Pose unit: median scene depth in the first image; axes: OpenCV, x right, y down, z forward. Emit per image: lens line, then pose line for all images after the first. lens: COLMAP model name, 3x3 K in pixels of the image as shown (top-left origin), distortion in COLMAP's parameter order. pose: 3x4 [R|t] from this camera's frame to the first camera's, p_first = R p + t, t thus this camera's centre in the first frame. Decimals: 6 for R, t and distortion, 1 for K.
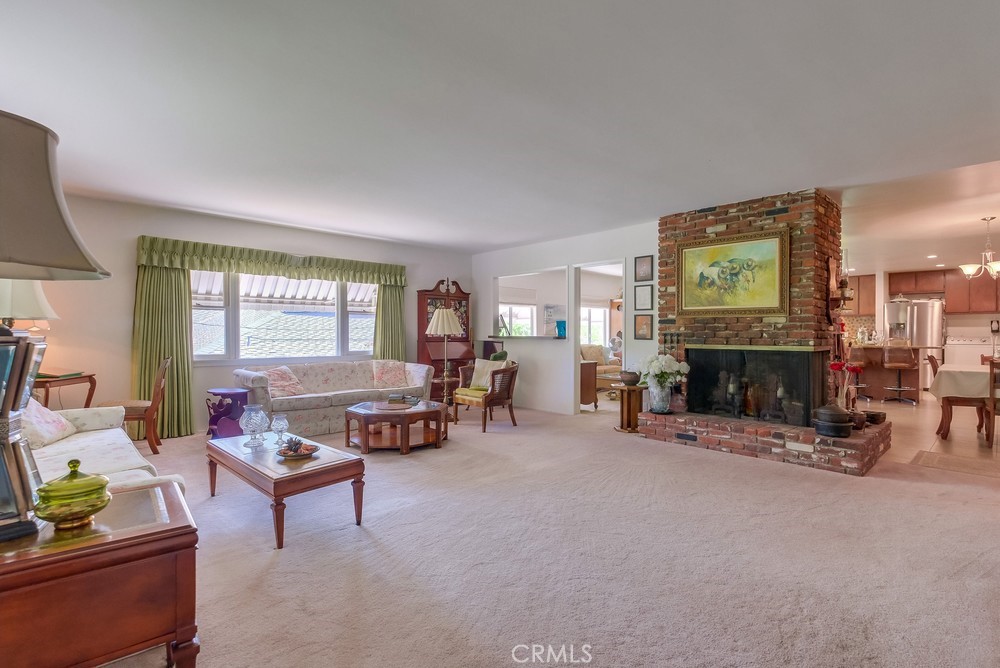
lens RADIAL K [[496.3, 0, 511.0], [0, 496.3, 333.4], [0, 0, 1]] dist [-0.000561, 0.000228]
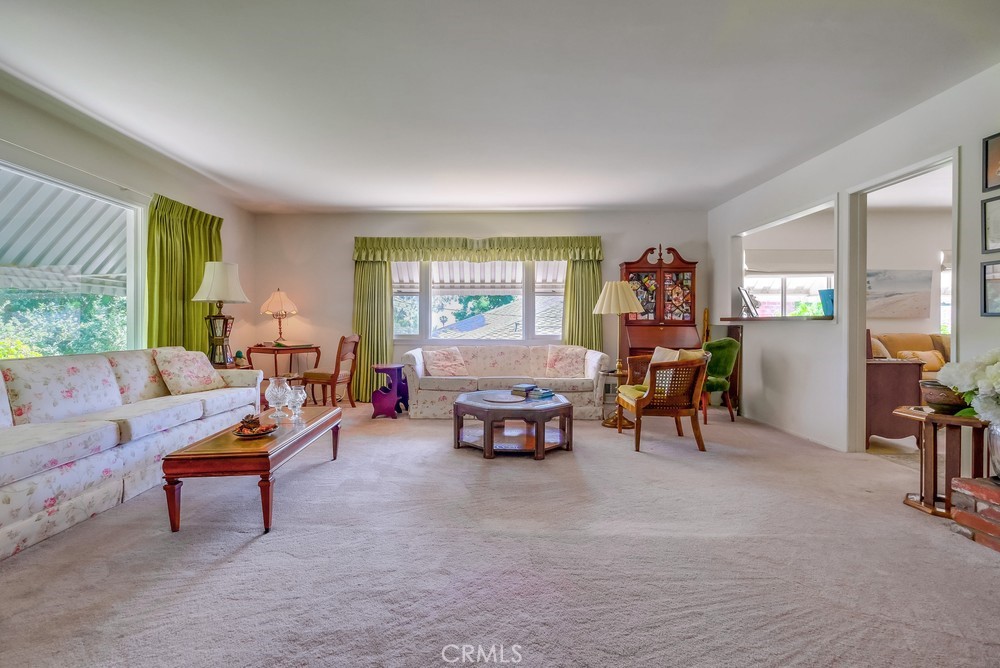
lens RADIAL K [[451.0, 0, 454.2], [0, 451.0, 325.5], [0, 0, 1]] dist [-0.002829, -0.000158]
pose [[0.681716, 0.000107, -0.731617, 0.192877], [-0.000735, 1.000000, -0.000539, 0.018675], [0.731617, 0.000905, 0.681716, 0.309034]]
